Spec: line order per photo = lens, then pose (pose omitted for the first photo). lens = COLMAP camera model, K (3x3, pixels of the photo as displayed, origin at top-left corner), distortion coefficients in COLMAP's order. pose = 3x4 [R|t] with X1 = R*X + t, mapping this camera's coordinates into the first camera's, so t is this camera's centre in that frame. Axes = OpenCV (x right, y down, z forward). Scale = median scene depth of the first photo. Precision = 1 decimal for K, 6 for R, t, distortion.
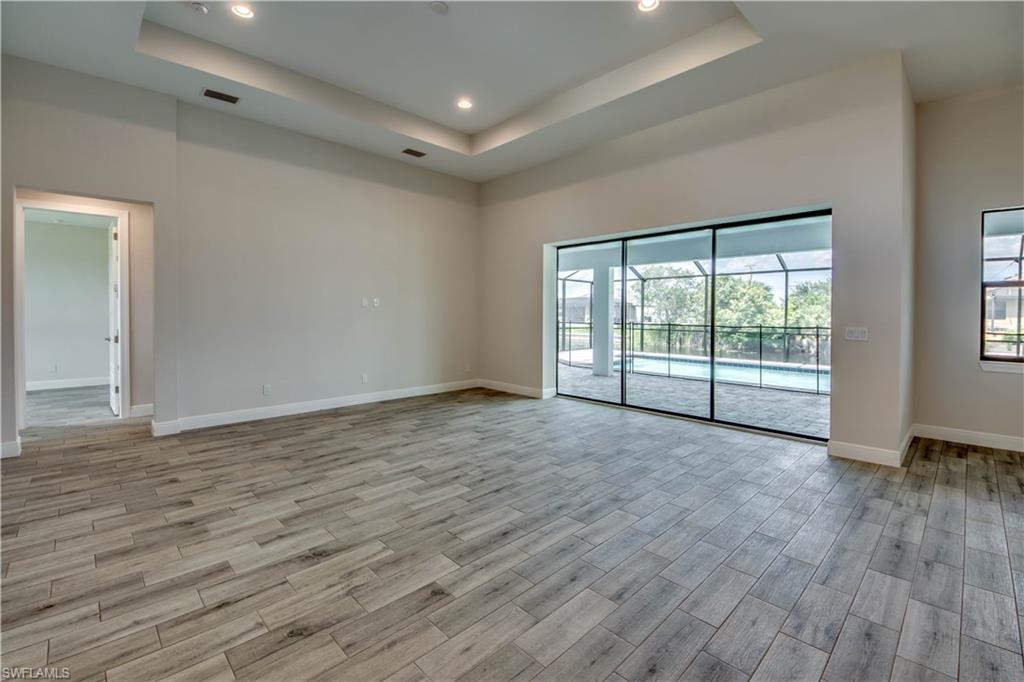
lens RADIAL K [[420.8, 0, 518.4], [0, 420.8, 310.2], [0, 0, 1]] dist [0.017353, -0.013775]
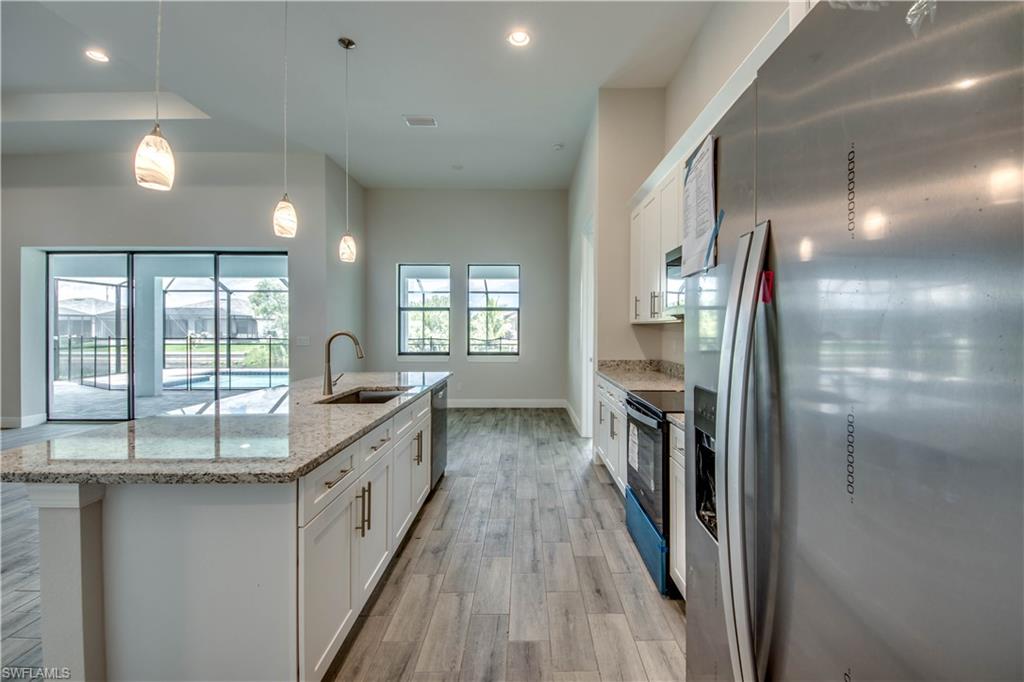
lens RADIAL K [[422.2, 0, 520.5], [0, 422.2, 326.1], [0, 0, 1]] dist [0.015889, -0.016304]
pose [[0.693777, -0.000193, 0.720190, 0.203131], [-0.003283, 0.999989, 0.003431, -0.002971], [-0.720183, -0.004744, 0.693768, -0.423485]]
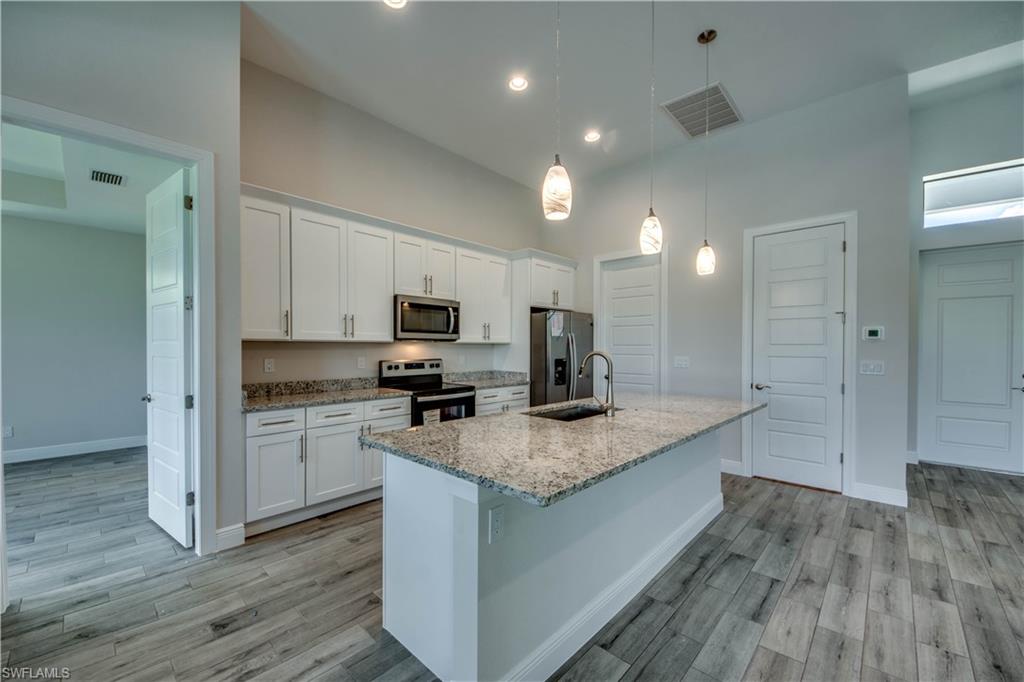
lens RADIAL K [[407.4, 0, 503.2], [0, 407.4, 348.1], [0, 0, 1]] dist [0.003046, -0.009119]
pose [[-0.998637, -0.008726, -0.051452, 0.582134], [-0.008653, 0.999961, -0.001641, 0.003751], [0.051464, -0.001194, -0.998674, 0.618717]]
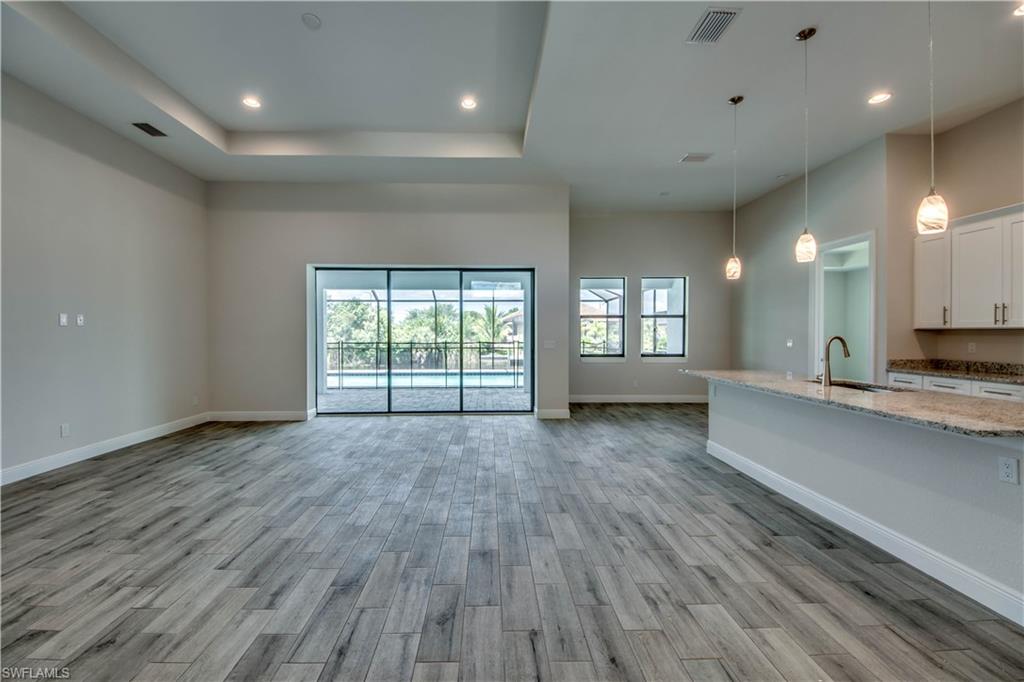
lens RADIAL K [[396.9, 0, 479.0], [0, 396.9, 335.7], [0, 0, 1]] dist [-0.000913, -0.008738]
pose [[0.709229, -0.012072, 0.704874, -0.423020], [0.001358, 0.999875, 0.015757, -0.005635], [-0.704976, -0.010218, 0.709157, 0.066418]]
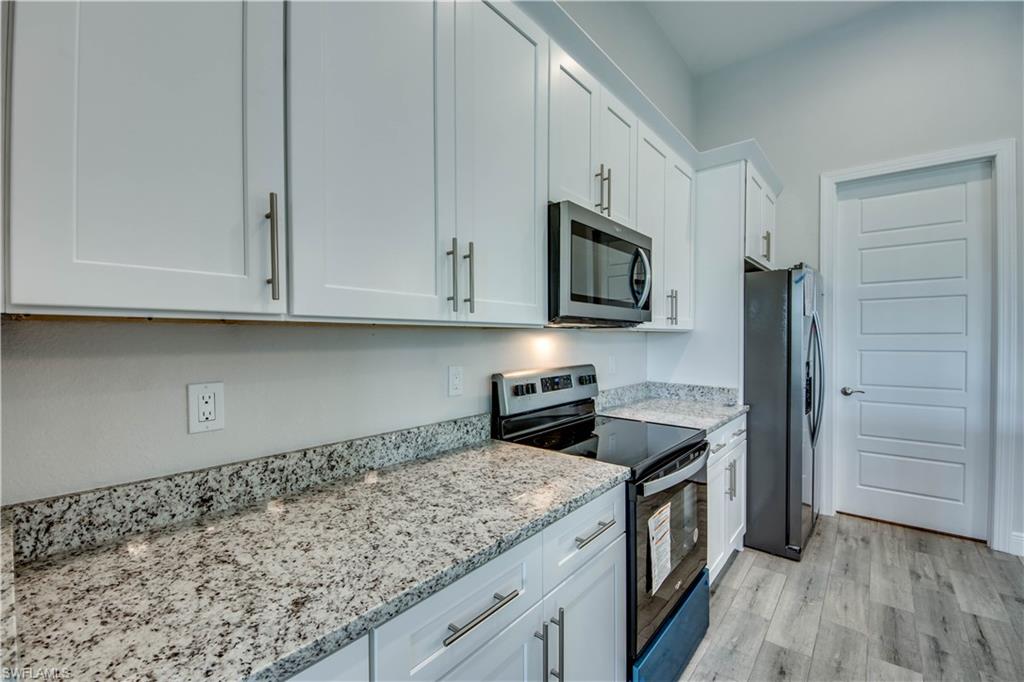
lens RADIAL K [[422.0, 0, 493.2], [0, 422.0, 342.0], [0, 0, 1]] dist [0.014722, -0.017631]
pose [[-0.996366, -0.001955, -0.085151, 0.821135], [-0.002381, 0.999985, 0.004896, 0.001925], [0.085140, 0.005081, -0.996356, 0.125203]]
